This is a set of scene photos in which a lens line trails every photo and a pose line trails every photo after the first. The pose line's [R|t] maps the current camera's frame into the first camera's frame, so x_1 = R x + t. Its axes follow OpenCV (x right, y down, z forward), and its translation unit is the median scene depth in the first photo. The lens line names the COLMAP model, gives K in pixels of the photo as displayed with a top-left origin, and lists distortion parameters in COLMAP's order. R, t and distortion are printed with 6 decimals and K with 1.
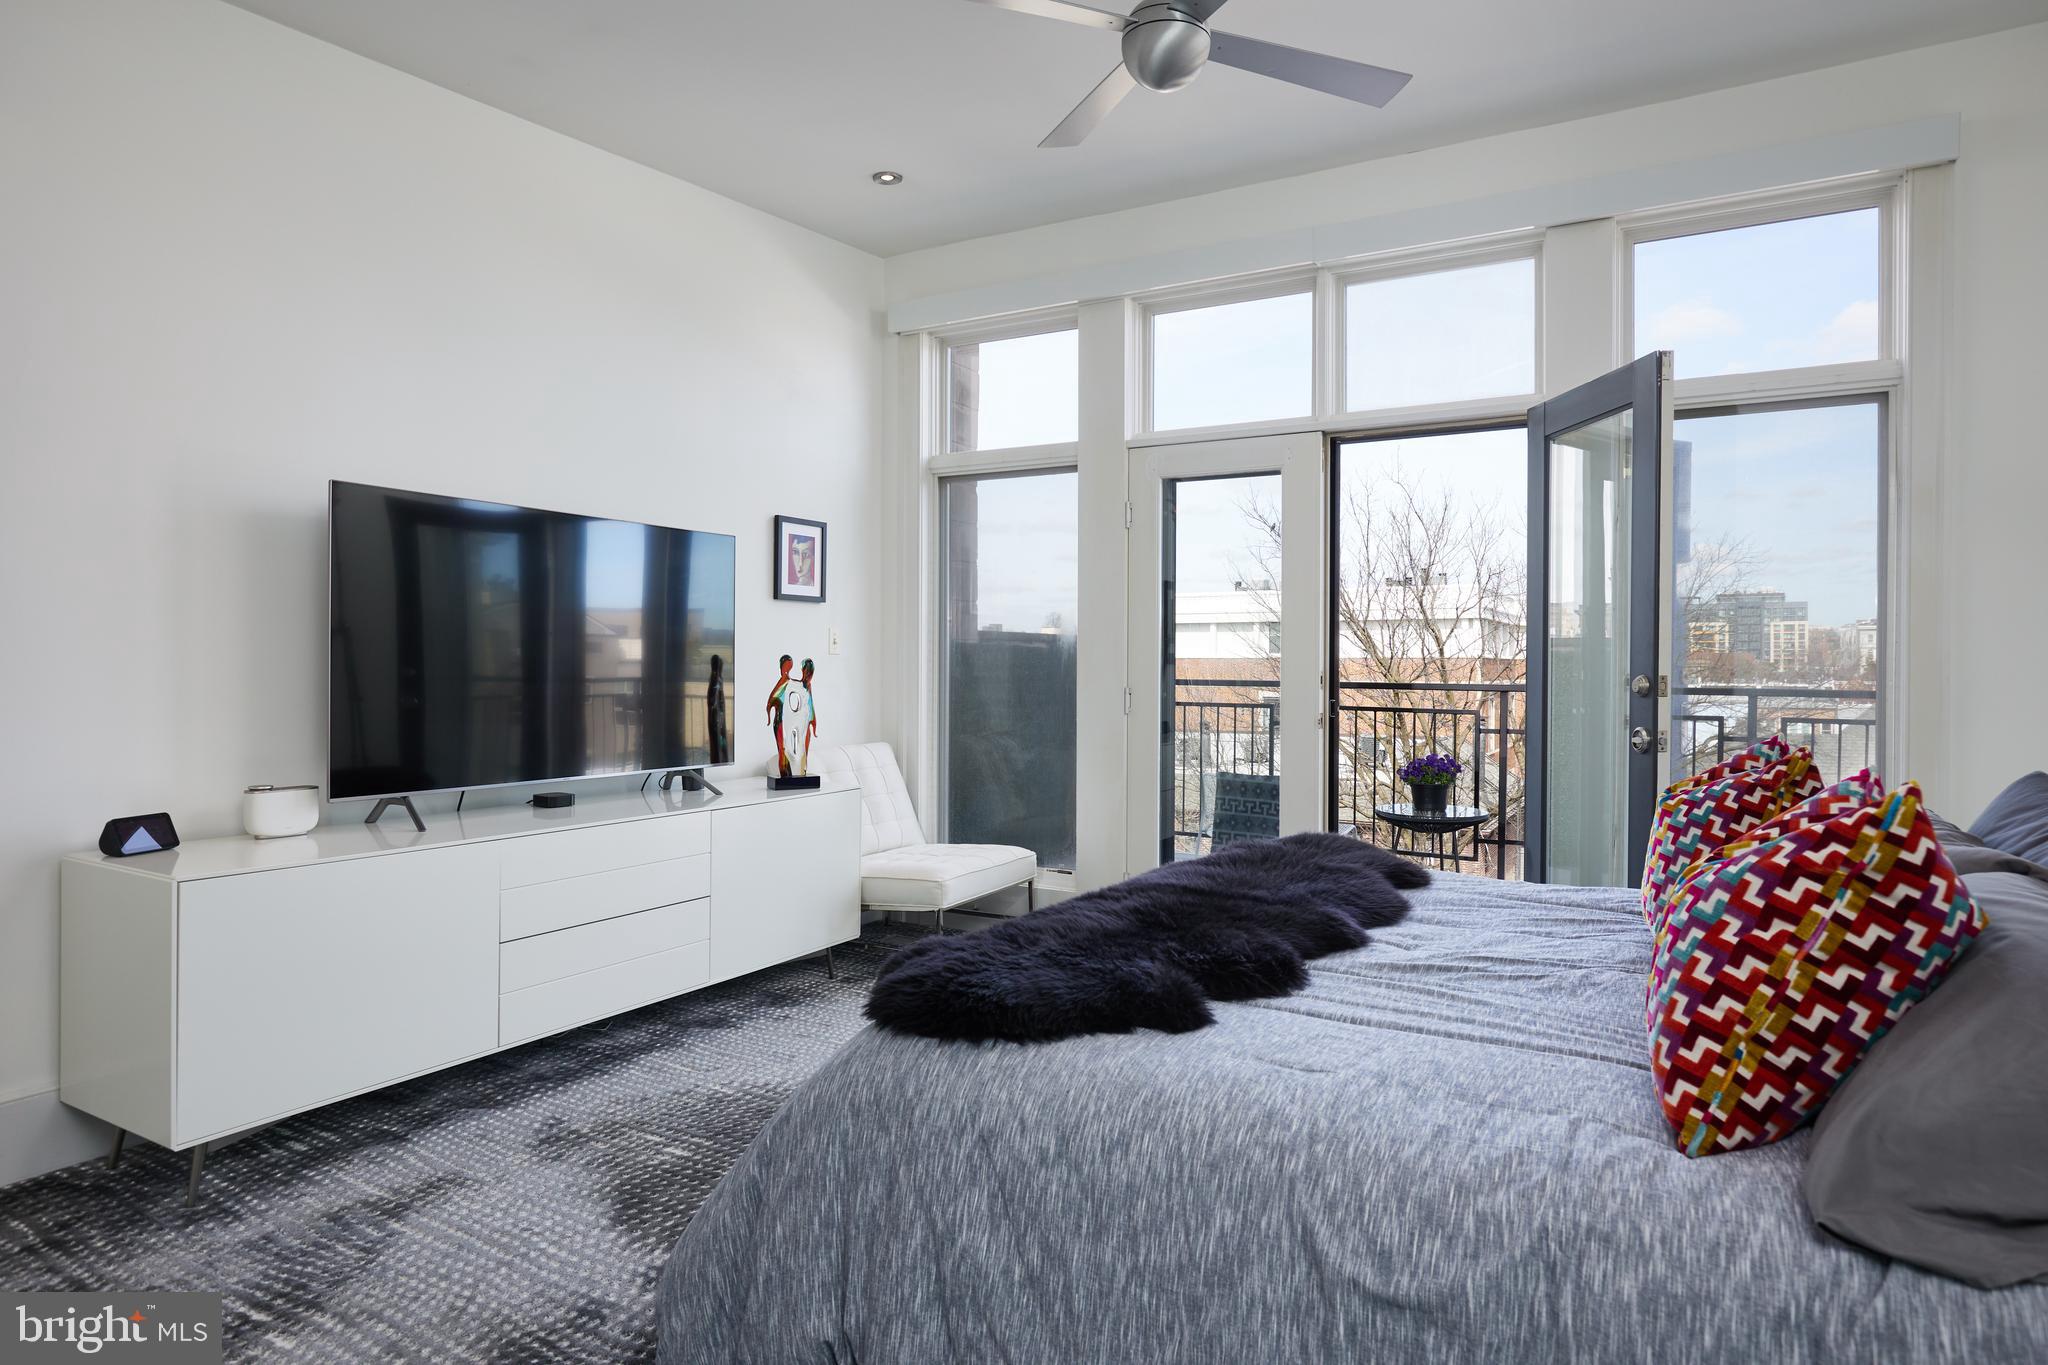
lens RADIAL K [[1145.6, 0, 1024.0], [0, 1145.6, 682.5], [0, 0, 1]] dist [-0.085314, 0.000339]
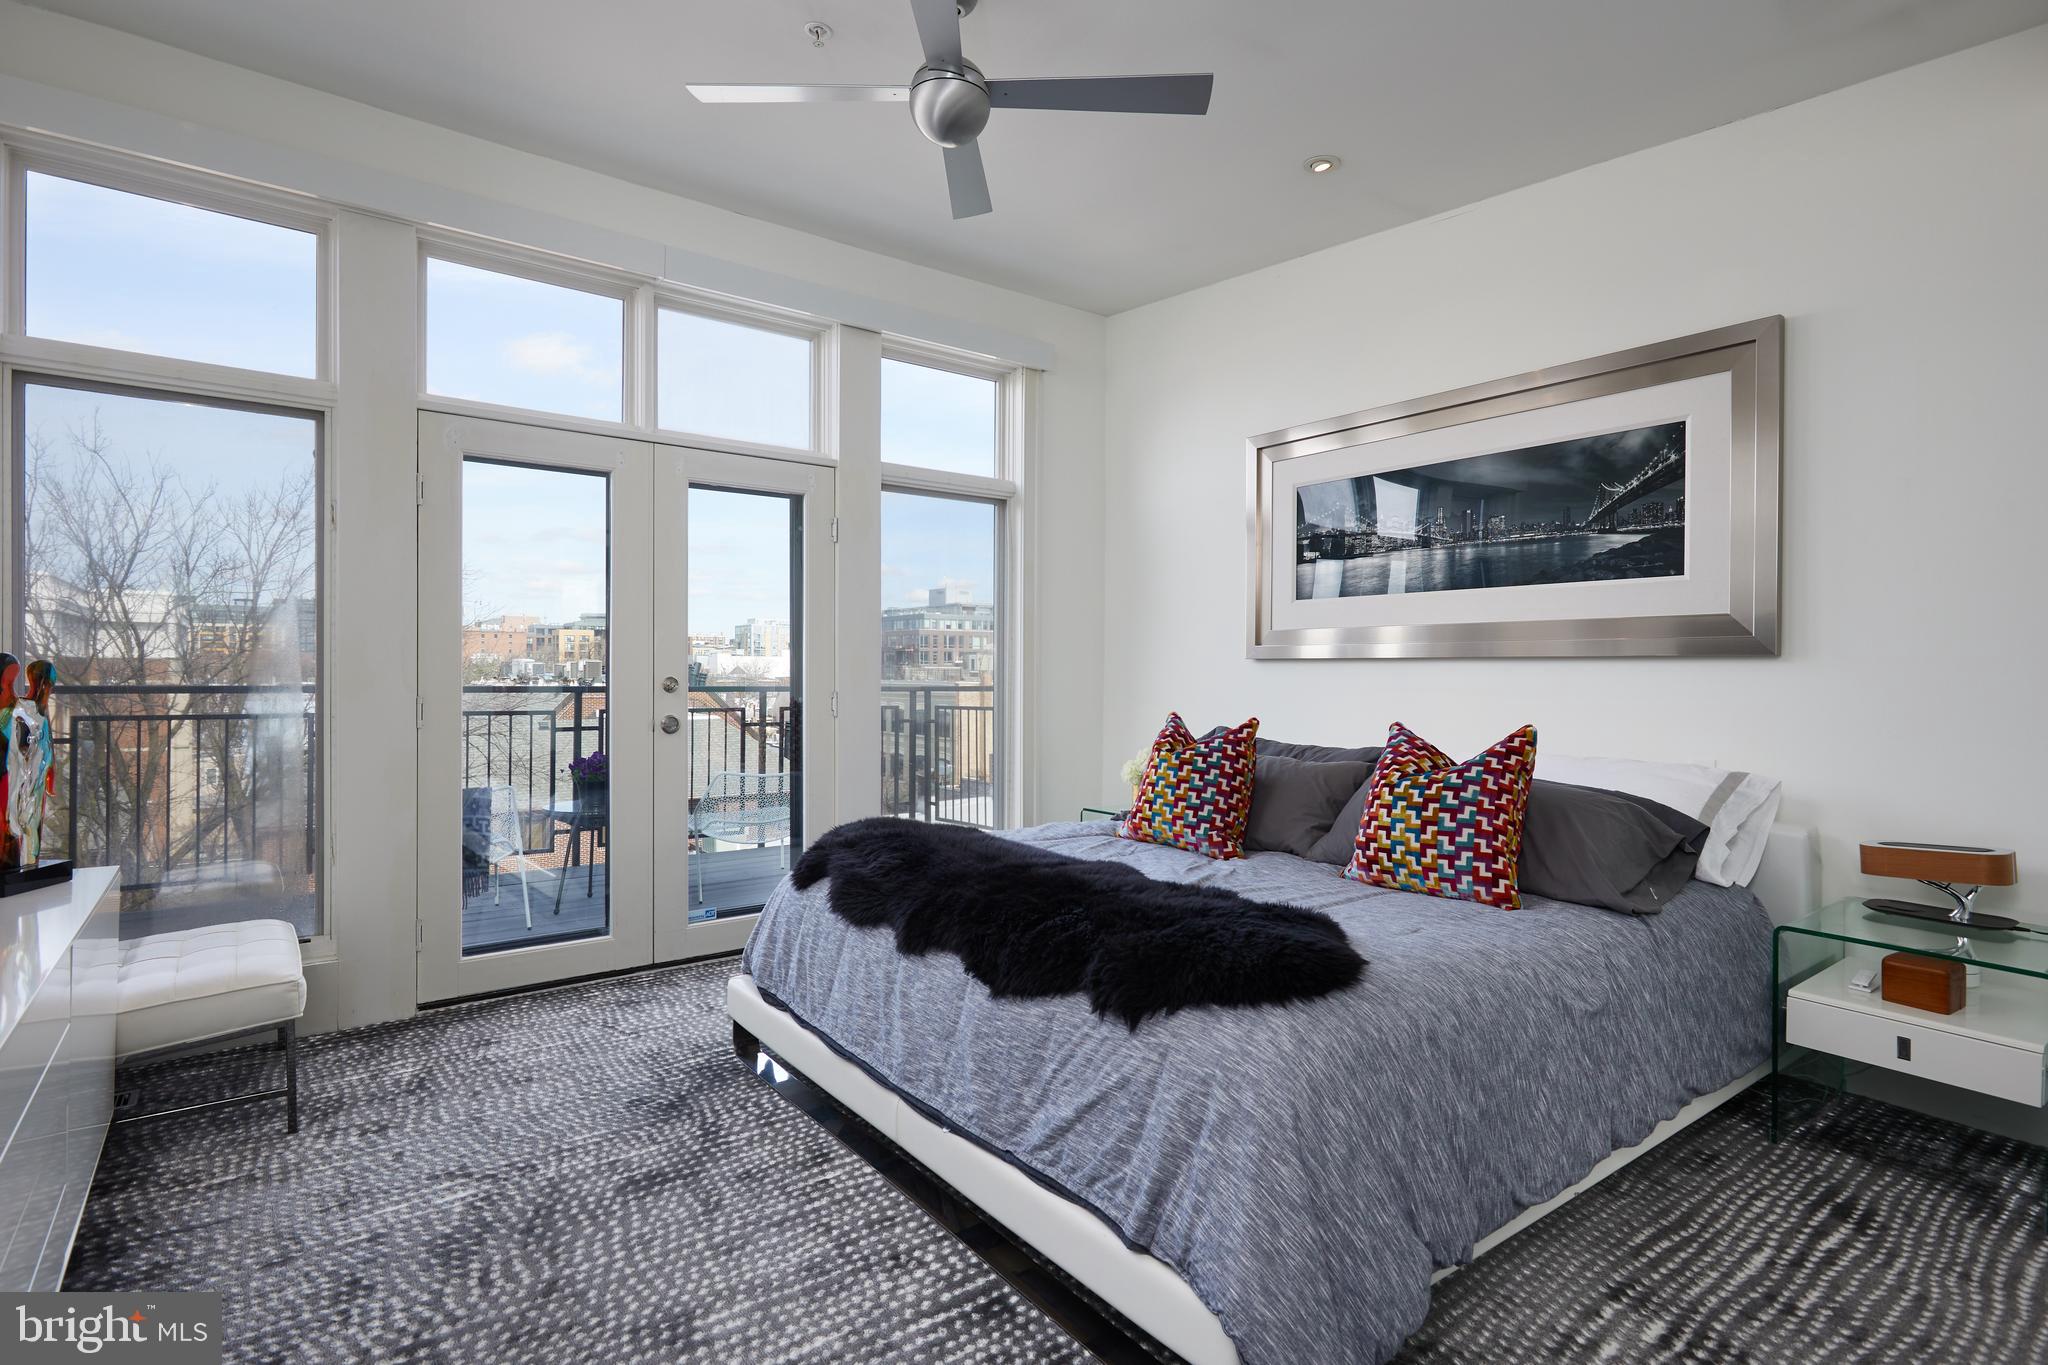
lens RADIAL K [[1018.8, 0, 1031.3], [0, 1018.8, 673.1], [0, 0, 1]] dist [0.003091, 0.000824]
pose [[0.393919, -0.001480, 0.919144, -0.446638], [-0.002181, 0.999994, 0.002545, -0.016103], [-0.919143, -0.003007, 0.393914, 0.306853]]
